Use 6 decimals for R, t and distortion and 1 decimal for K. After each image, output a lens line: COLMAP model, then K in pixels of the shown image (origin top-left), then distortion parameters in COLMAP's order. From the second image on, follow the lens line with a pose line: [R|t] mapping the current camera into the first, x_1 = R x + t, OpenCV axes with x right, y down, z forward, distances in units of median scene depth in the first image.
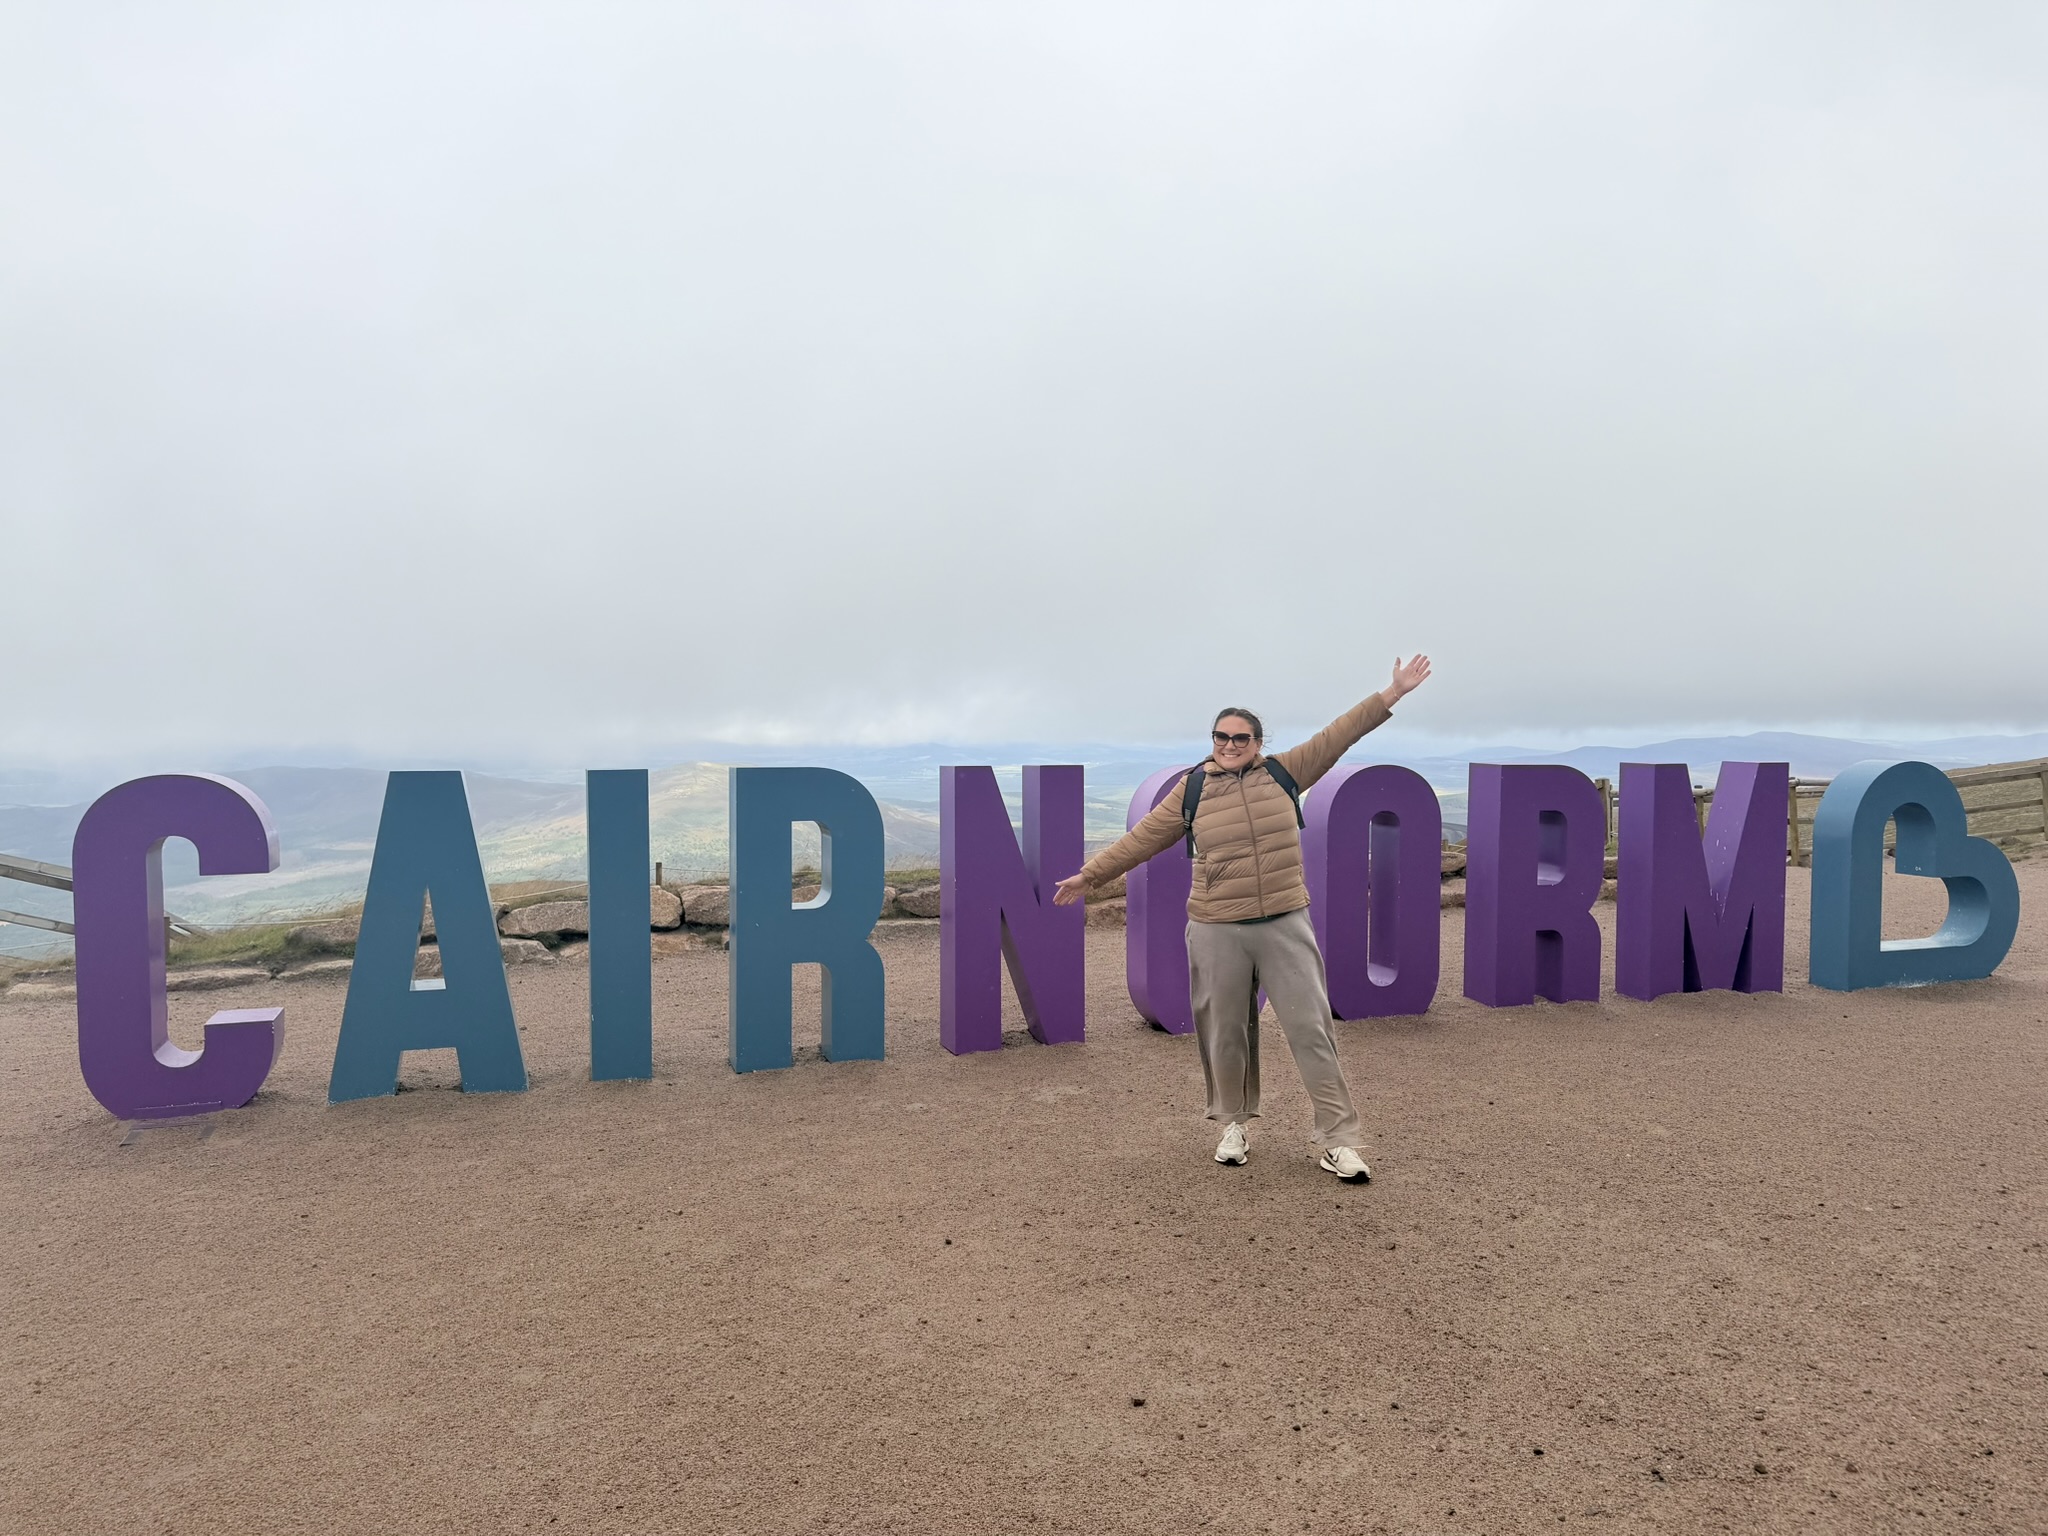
lens RADIAL K [[1435.3, 0, 1024.3], [0, 1435.3, 772.4], [0, 0, 1]] dist [-0.005228, -0.004200]
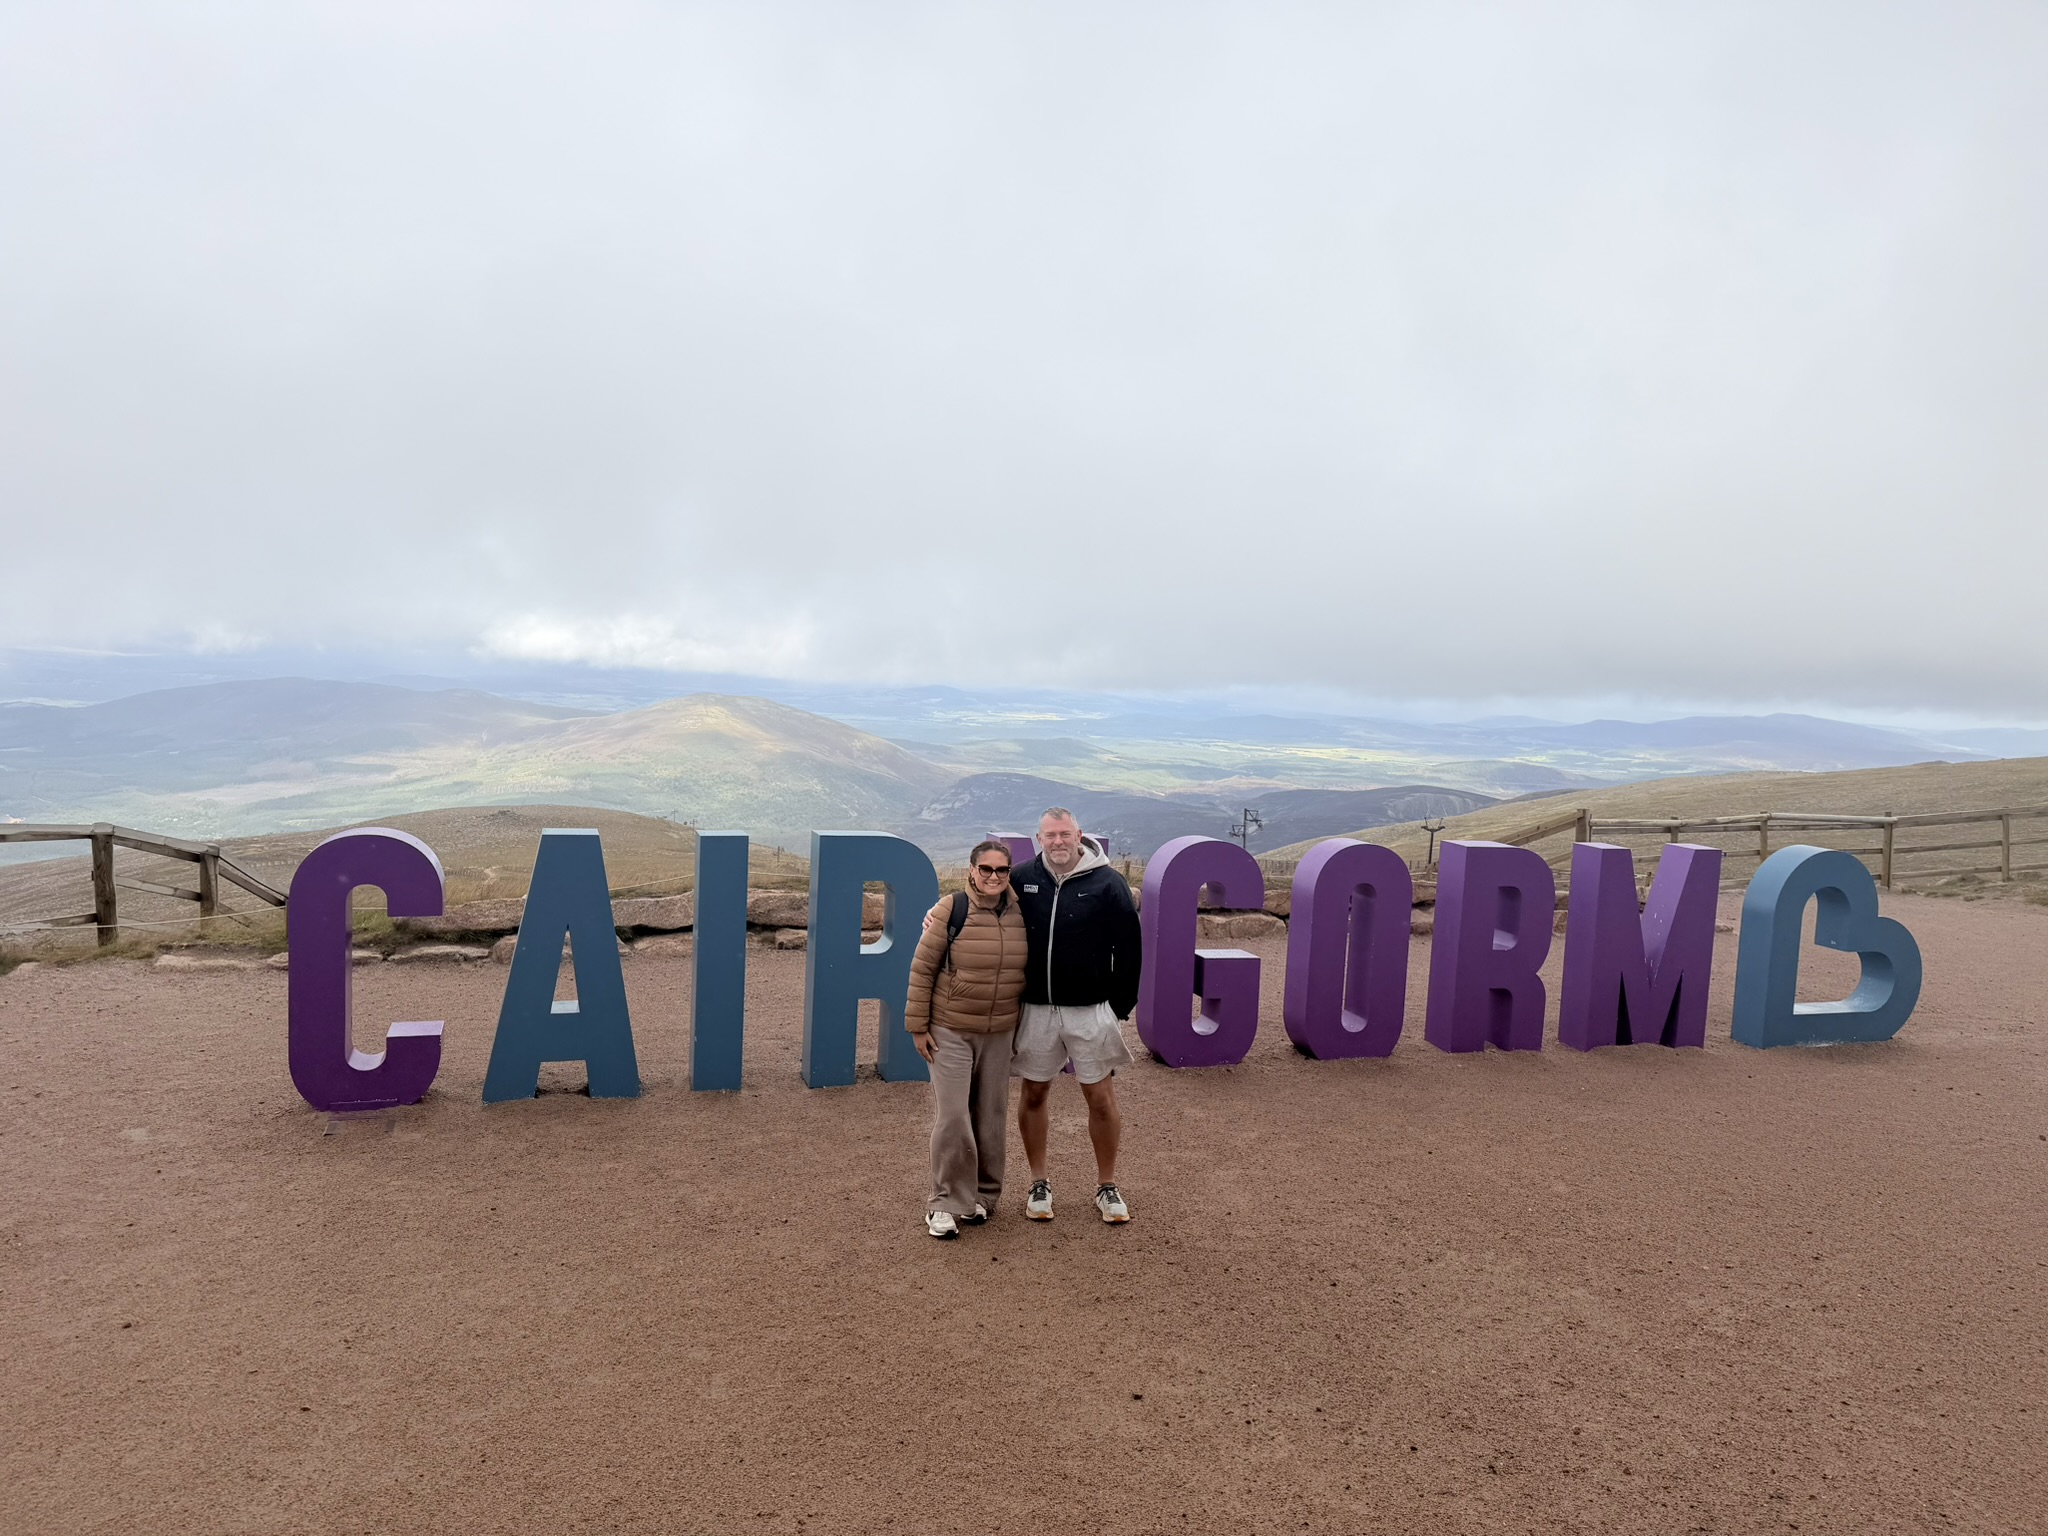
lens RADIAL K [[1435.3, 0, 1026.3], [0, 1435.3, 765.9], [0, 0, 1]] dist [-0.005228, -0.004200]
pose [[0.998730, 0.050178, -0.004425, -0.032197], [-0.050003, 0.998190, 0.033401, -0.130795], [0.006093, -0.033138, 0.999432, -0.229639]]
